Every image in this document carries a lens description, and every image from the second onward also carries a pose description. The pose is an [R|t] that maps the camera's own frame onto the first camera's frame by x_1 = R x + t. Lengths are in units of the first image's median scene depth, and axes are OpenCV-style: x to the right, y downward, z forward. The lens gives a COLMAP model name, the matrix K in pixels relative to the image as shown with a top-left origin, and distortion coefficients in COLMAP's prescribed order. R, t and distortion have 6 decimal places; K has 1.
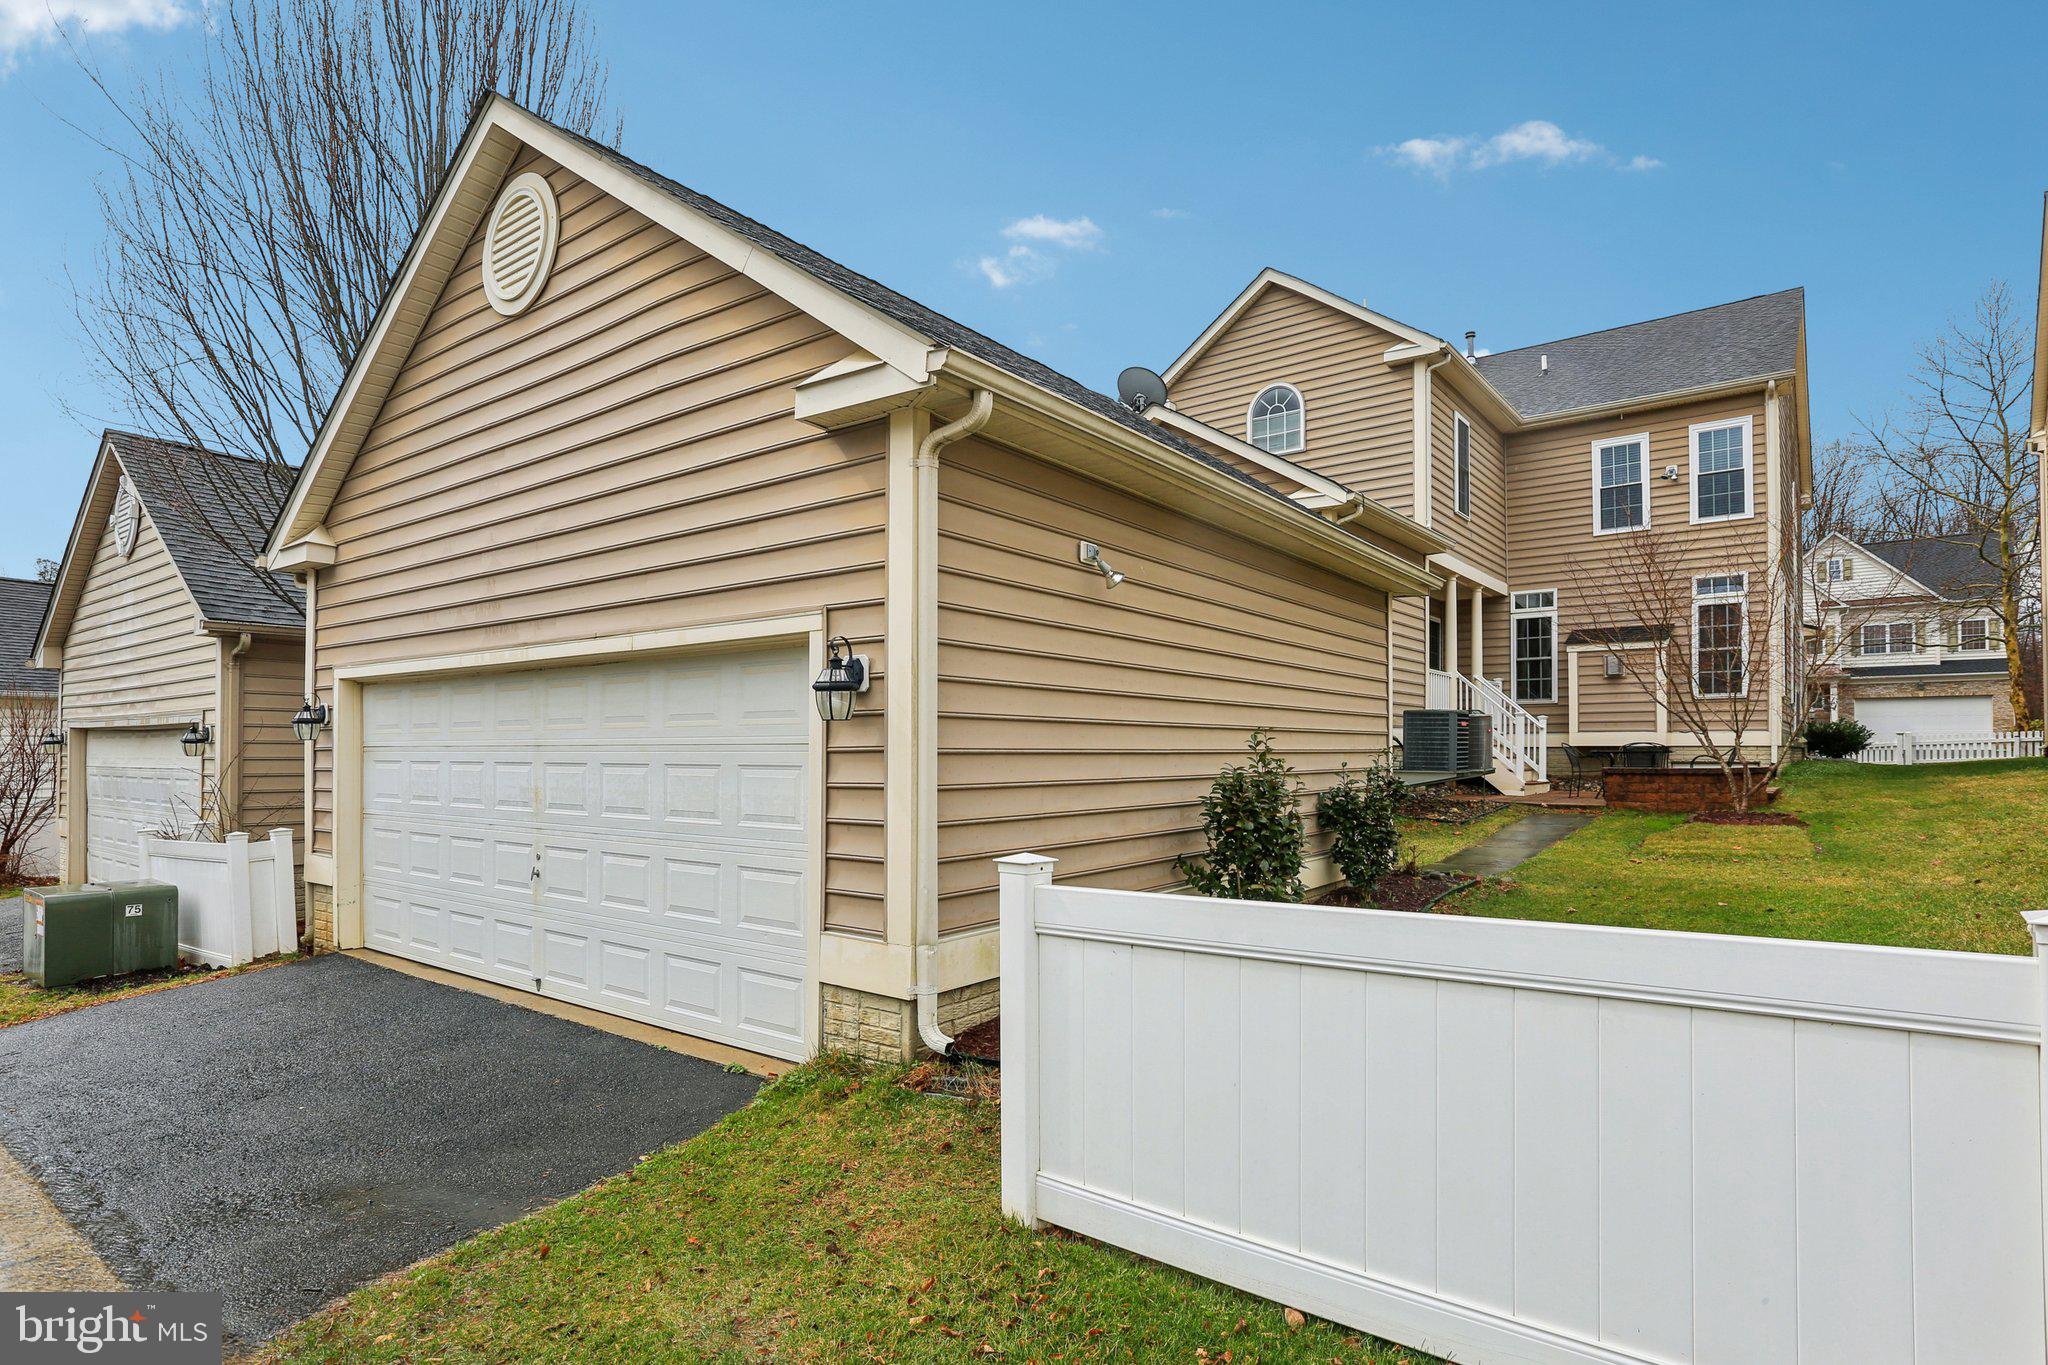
lens RADIAL K [[1069.2, 0, 1021.3], [0, 1069.2, 739.0], [0, 0, 1]] dist [0.001266, -0.000073]
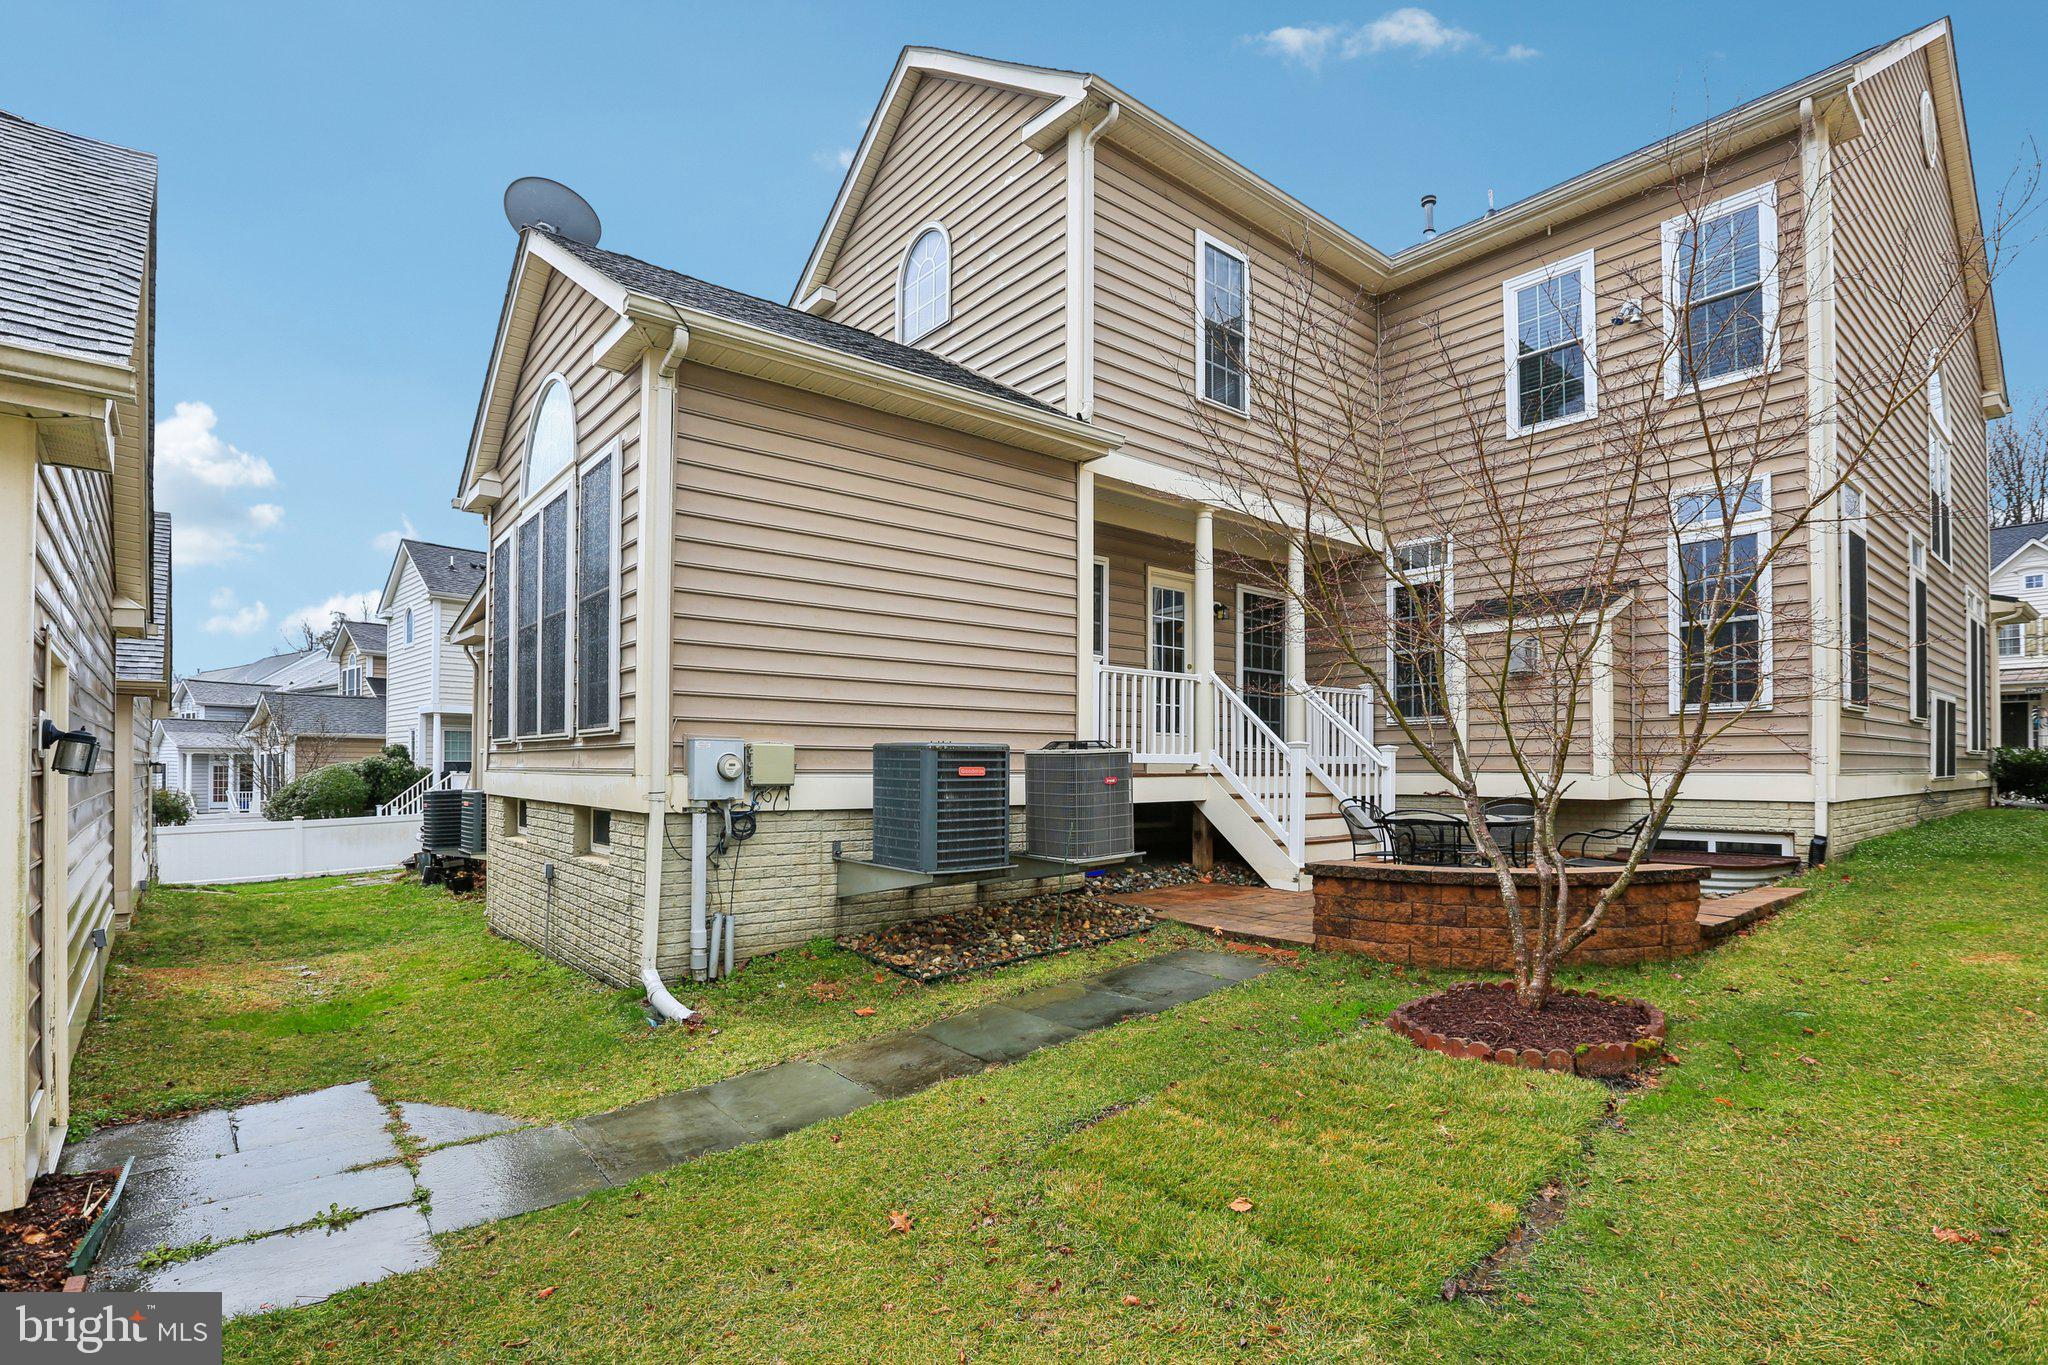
lens RADIAL K [[975.3, 0, 1027.6], [0, 975.3, 757.1], [0, 0, 1]] dist [-0.013235, 0.000364]
pose [[0.976187, -0.004239, -0.216888, 0.422067], [0.004328, 0.999991, -0.000066, -0.016934], [0.216887, -0.000874, 0.976196, 0.450870]]
